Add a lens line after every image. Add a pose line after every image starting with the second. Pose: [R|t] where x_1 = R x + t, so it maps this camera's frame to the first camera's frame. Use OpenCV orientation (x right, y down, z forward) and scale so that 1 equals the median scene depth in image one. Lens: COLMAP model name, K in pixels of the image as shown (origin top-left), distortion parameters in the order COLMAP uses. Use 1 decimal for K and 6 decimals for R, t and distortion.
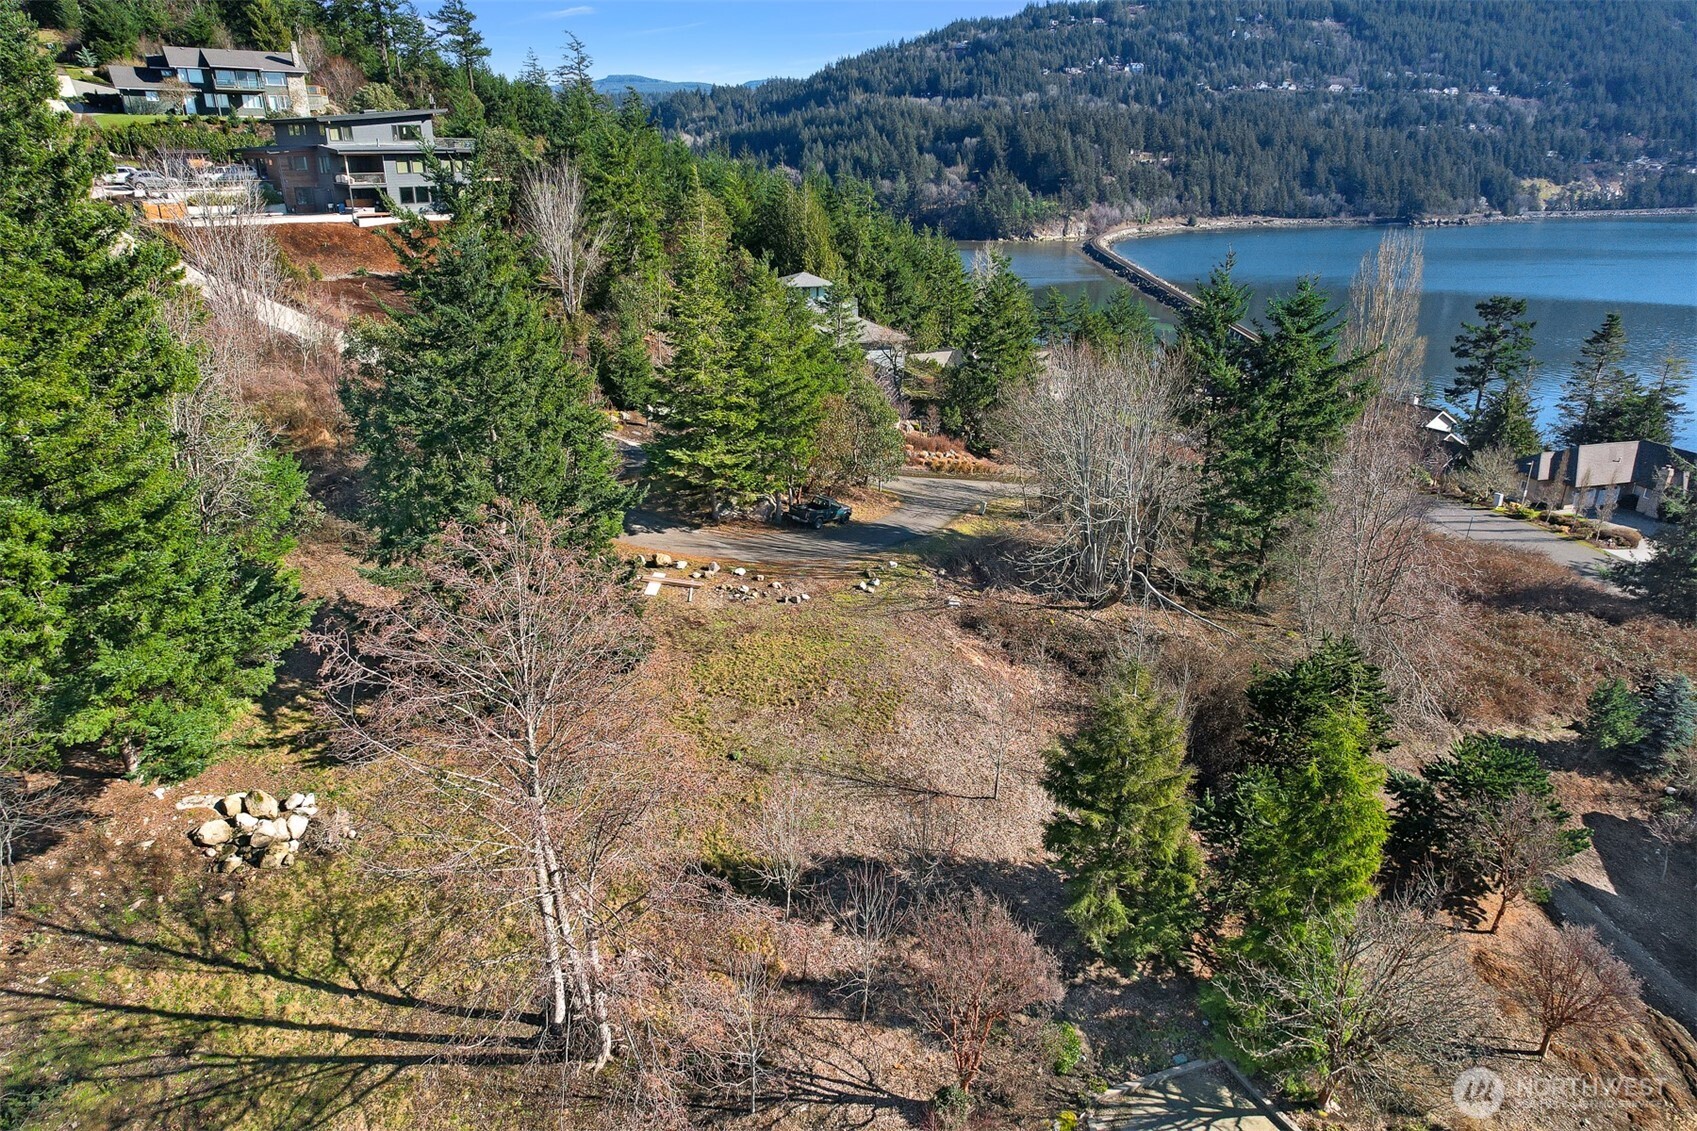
lens RADIAL K [[1089.4, 0, 848.5], [0, 1089.4, 565.5], [0, 0, 1]] dist [-0.078624, 0.076725]
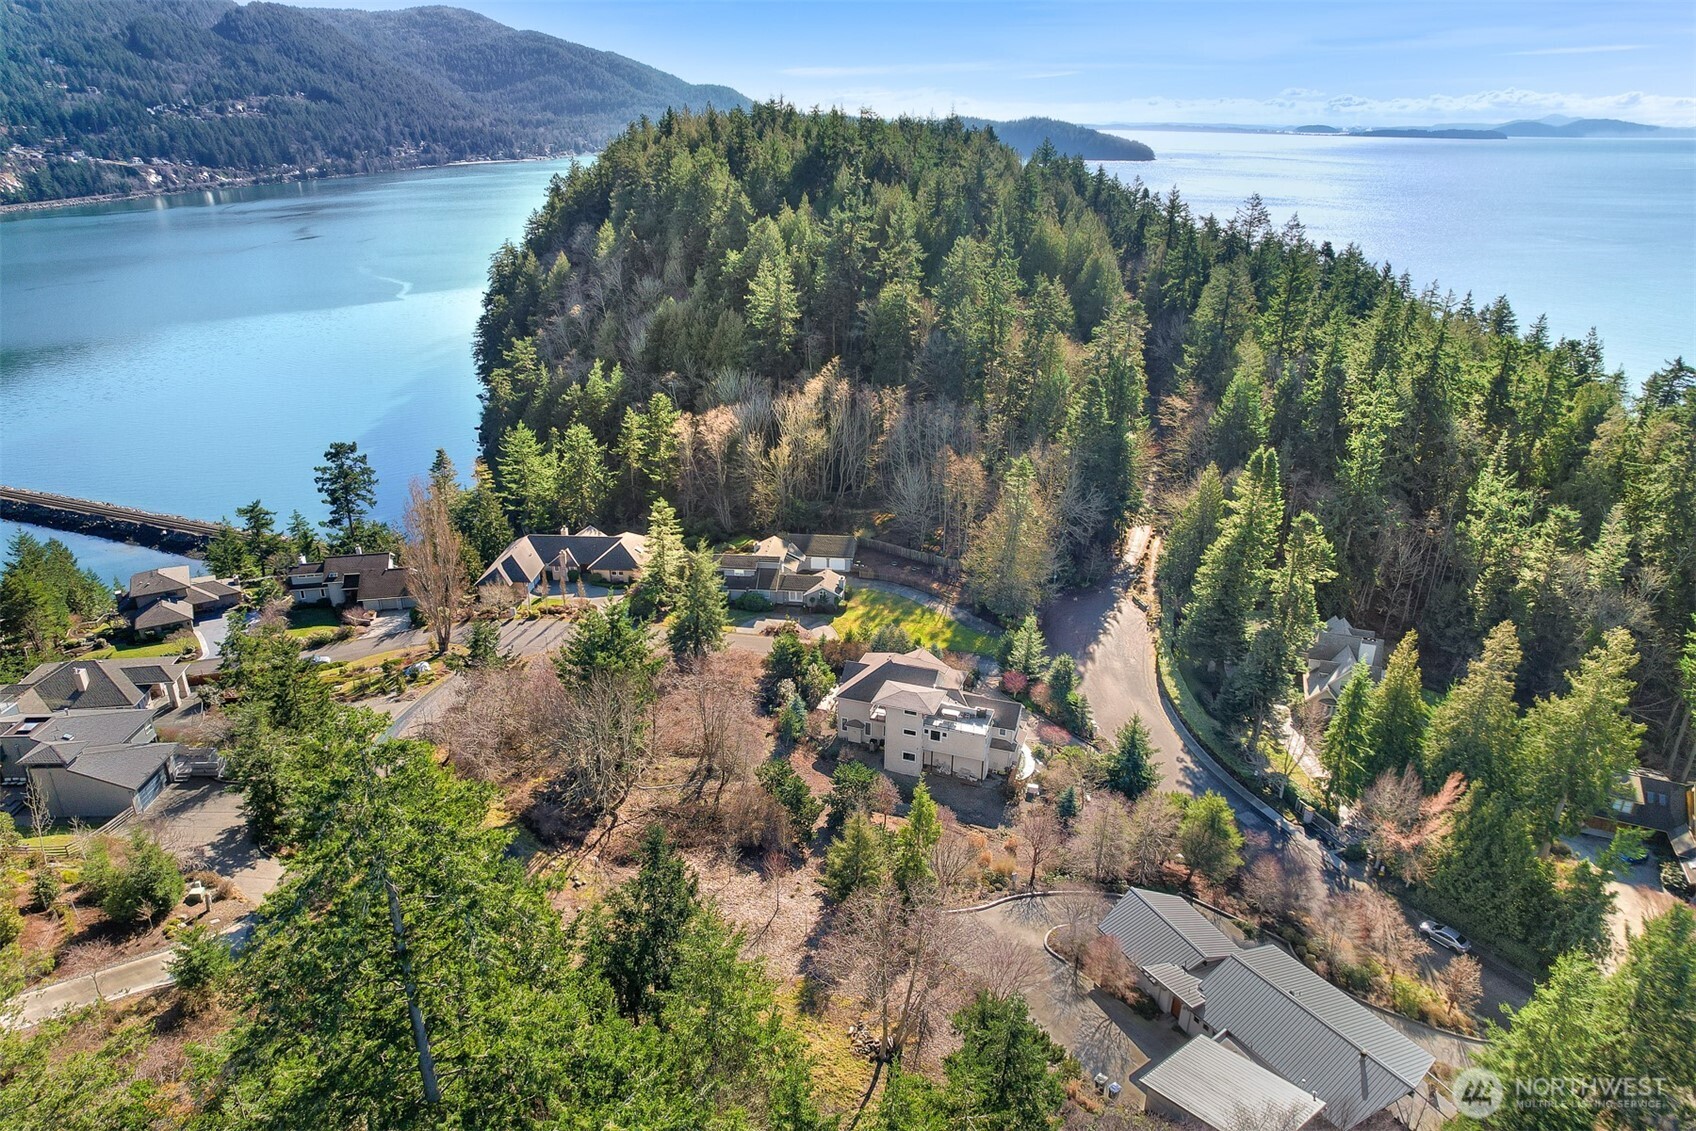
lens RADIAL K [[1098.1, 0, 848.7], [0, 1098.1, 567.0], [0, 0, 1]] dist [-0.078355, 0.076160]
pose [[0.304050, -0.369365, 0.878136, -0.633722], [0.338175, 0.903592, 0.262981, -0.394561], [-0.890613, 0.217004, 0.399647, -0.063281]]
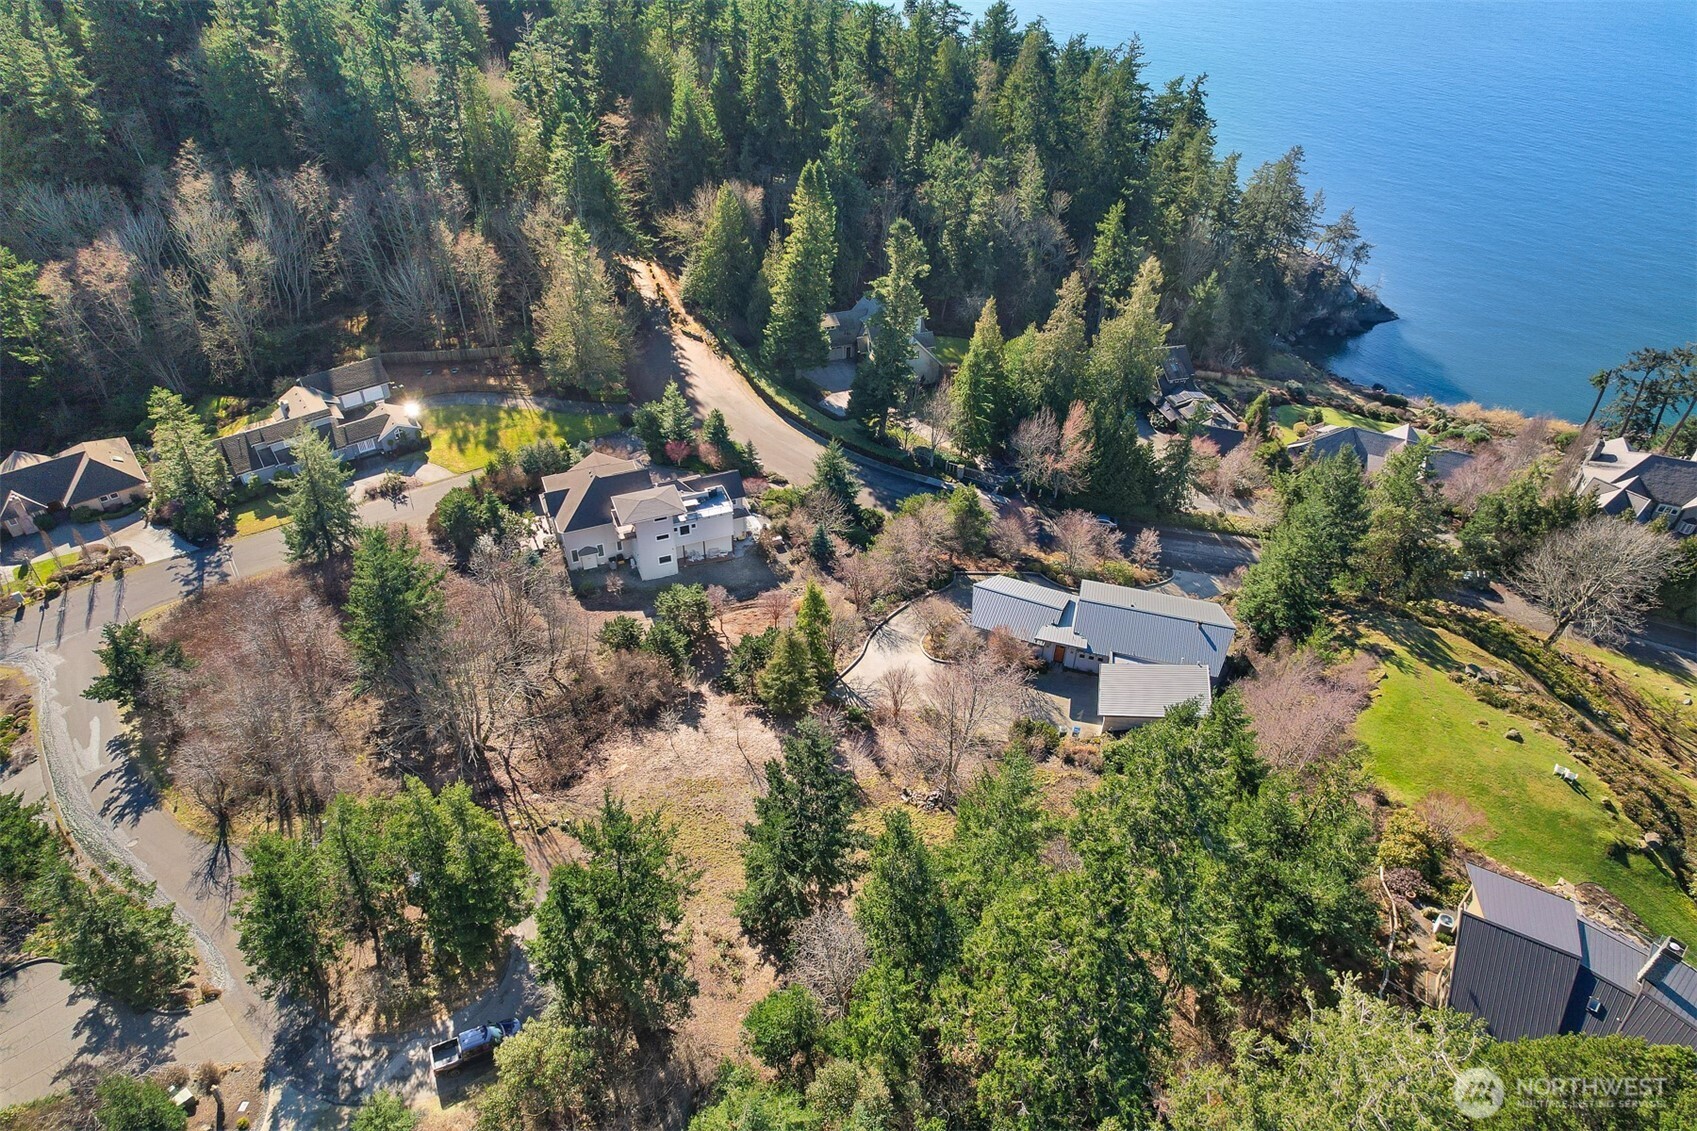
lens RADIAL K [[1089.4, 0, 848.5], [0, 1089.4, 565.5], [0, 0, 1]] dist [-0.078624, 0.076725]
pose [[-0.398773, -0.577973, 0.711988, -0.571245], [0.312793, 0.644107, 0.698059, -0.645367], [-0.862056, 0.501072, -0.076067, 0.336207]]
